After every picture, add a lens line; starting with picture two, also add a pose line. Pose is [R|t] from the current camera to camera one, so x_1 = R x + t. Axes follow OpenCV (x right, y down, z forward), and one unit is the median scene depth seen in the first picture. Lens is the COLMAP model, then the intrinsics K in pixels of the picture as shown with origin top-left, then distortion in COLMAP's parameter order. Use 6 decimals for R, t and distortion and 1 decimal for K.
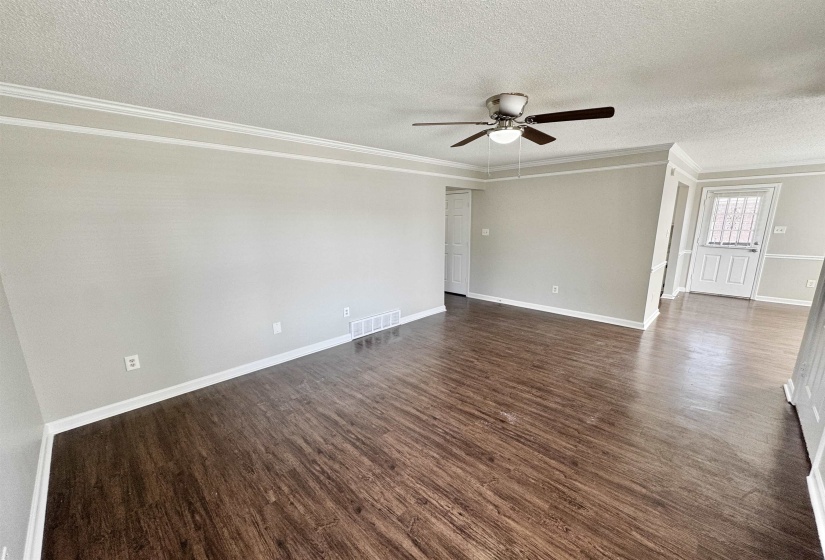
lens RADIAL K [[324.6, 0, 411.5], [0, 324.6, 294.0], [0, 0, 1]] dist [-0.008371, -0.000065]
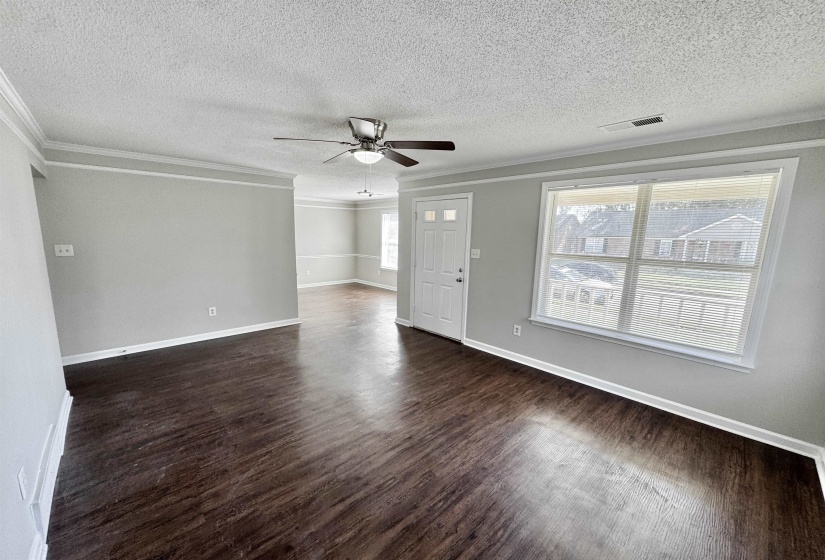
lens RADIAL K [[329.5, 0, 413.4], [0, 329.5, 290.4], [0, 0, 1]] dist [-0.000953, -0.000198]
pose [[0.034883, -0.162942, 0.986019, -0.572761], [0.204428, 0.966921, 0.152554, -0.133123], [-0.978260, 0.196248, 0.067040, 0.576929]]
